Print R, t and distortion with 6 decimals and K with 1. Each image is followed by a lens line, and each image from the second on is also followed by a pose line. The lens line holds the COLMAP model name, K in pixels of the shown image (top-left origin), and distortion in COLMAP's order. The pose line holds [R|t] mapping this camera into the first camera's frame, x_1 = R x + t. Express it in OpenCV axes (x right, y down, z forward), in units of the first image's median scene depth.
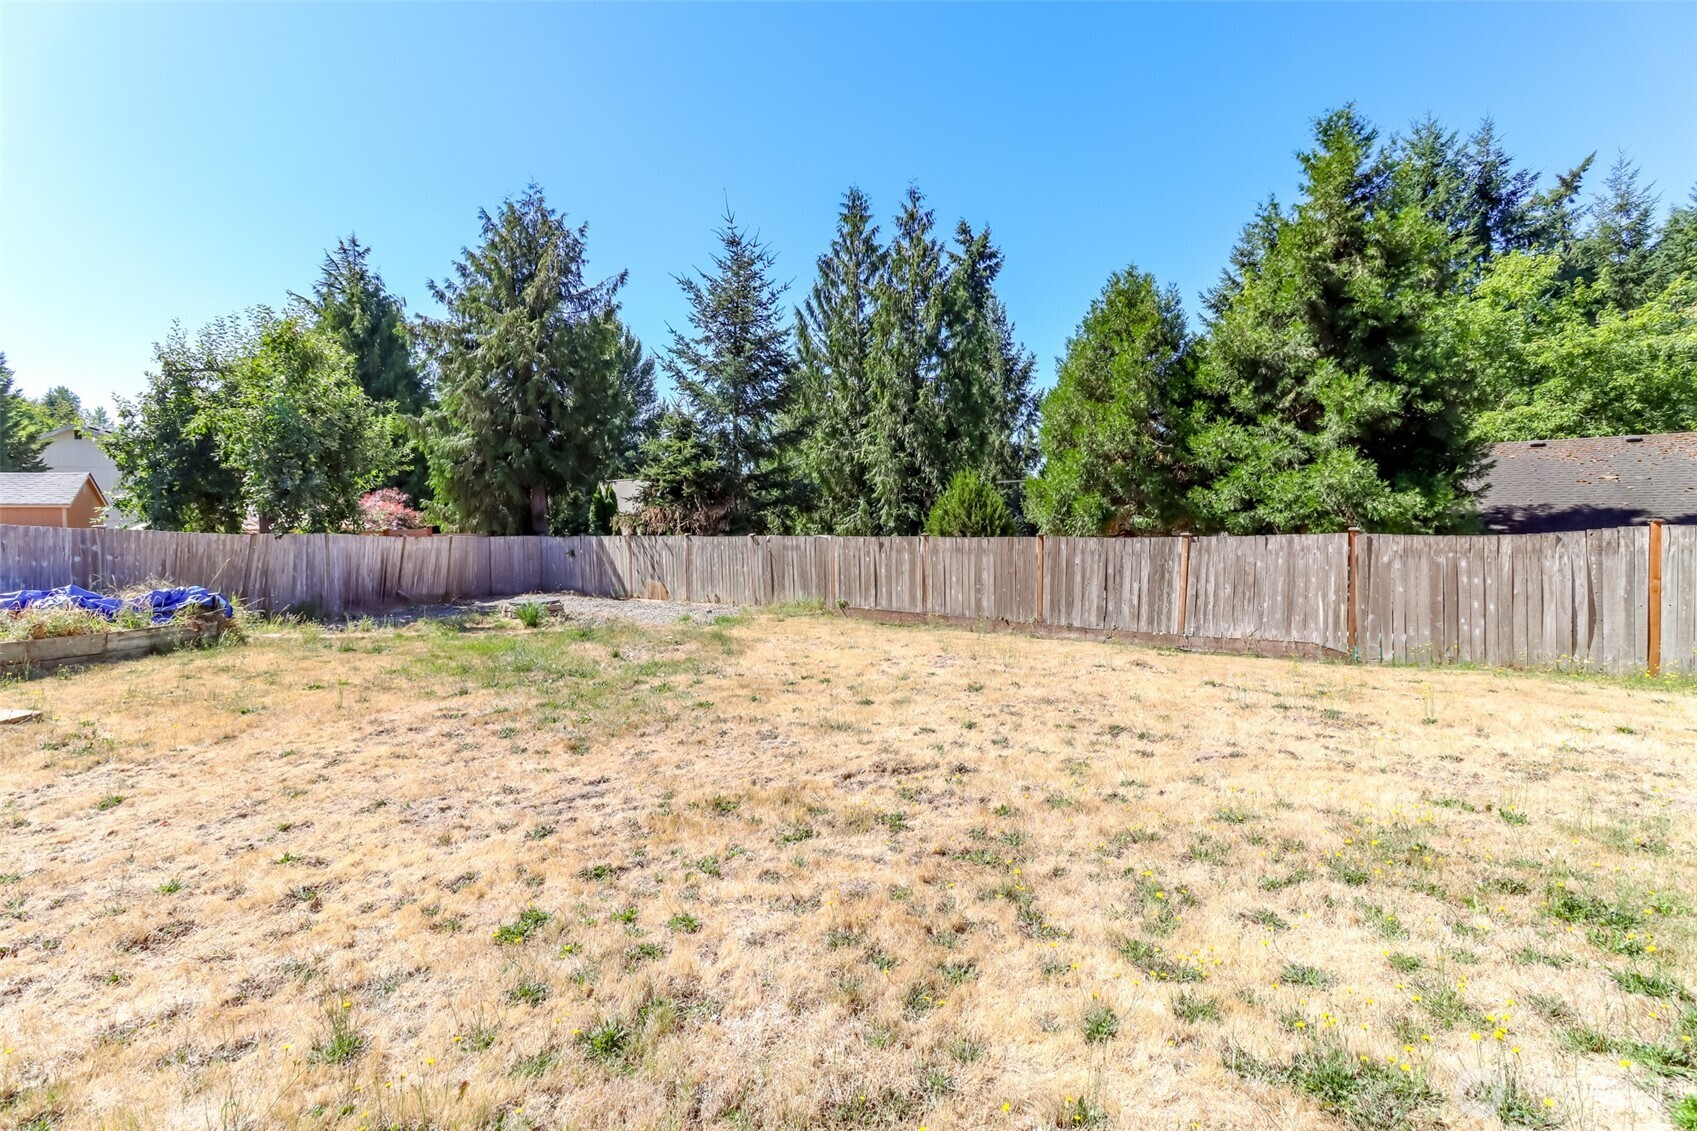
lens RADIAL K [[789.8, 0, 855.9], [0, 789.8, 524.2], [0, 0, 1]] dist [0.012204, -0.001384]
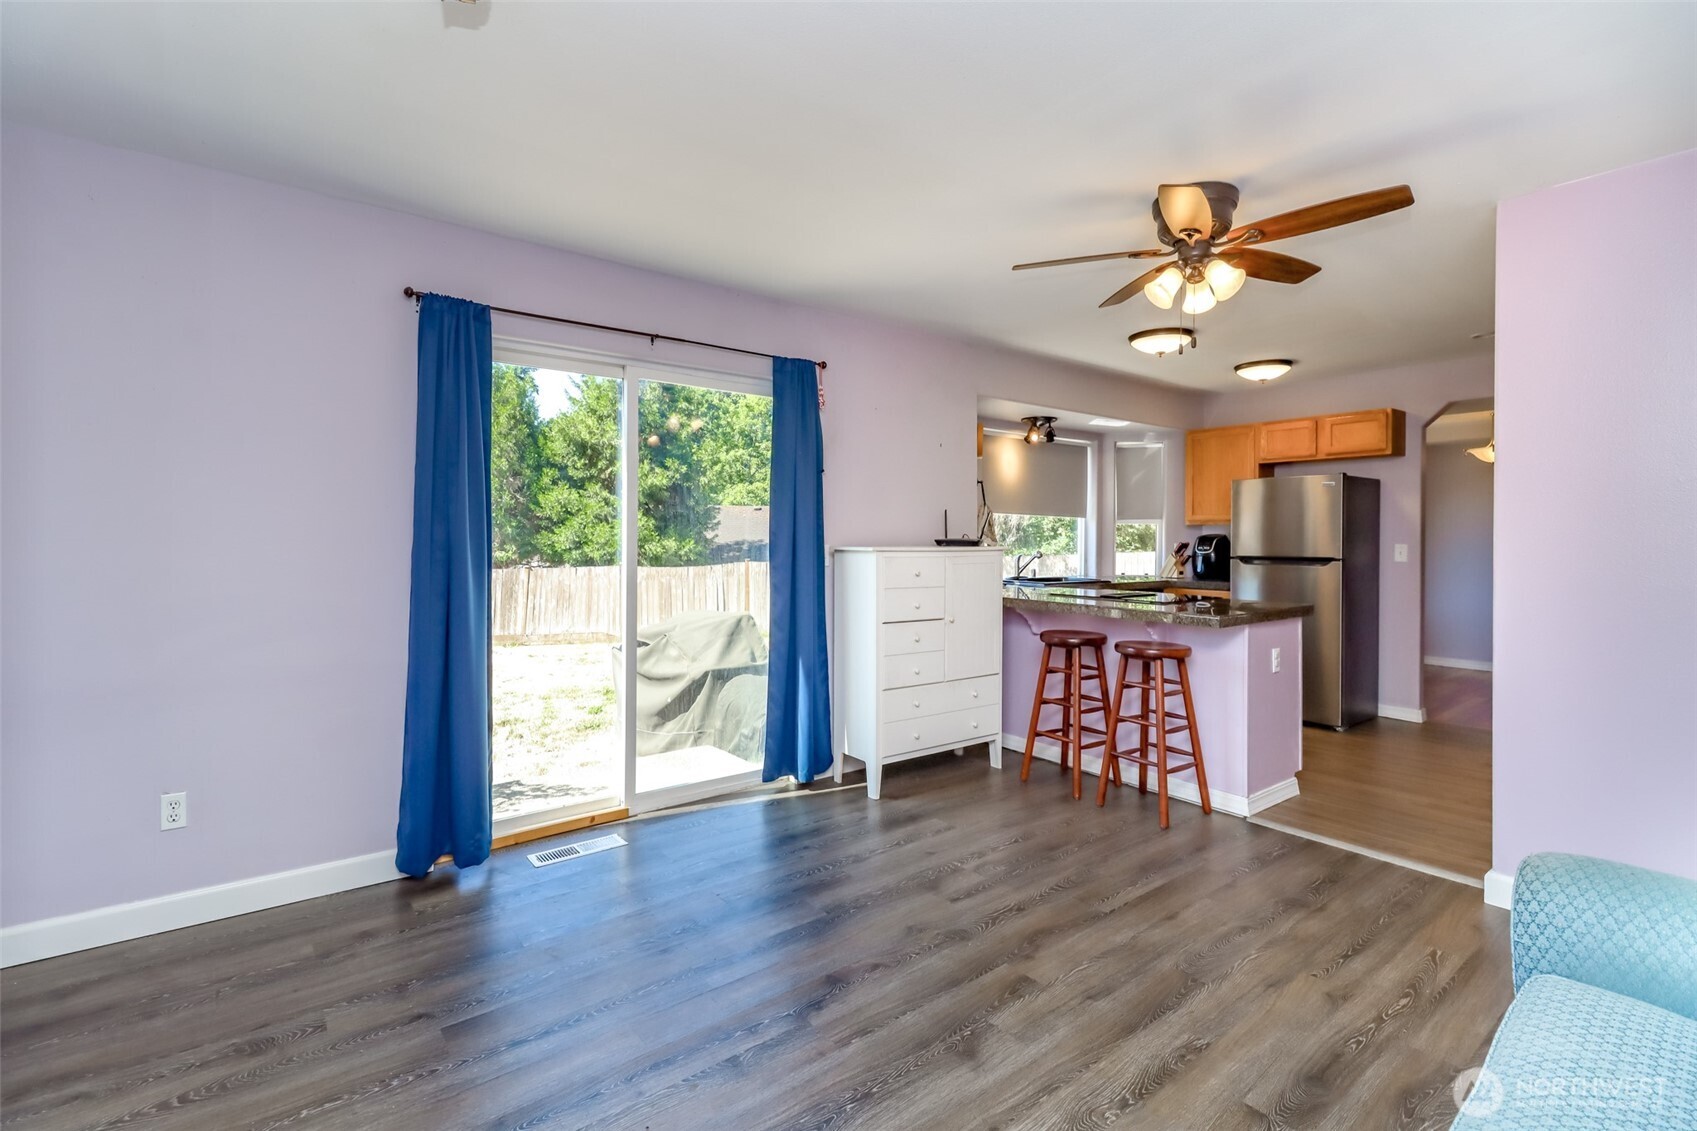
lens RADIAL K [[789.8, 0, 848.8], [0, 789.8, 559.4], [0, 0, 1]] dist [0.012204, -0.001384]
pose [[0.748579, -0.000830, 0.663045, -0.089832], [-0.005756, 0.999953, 0.007751, -0.012019], [-0.663021, -0.009619, 0.748539, -0.400065]]
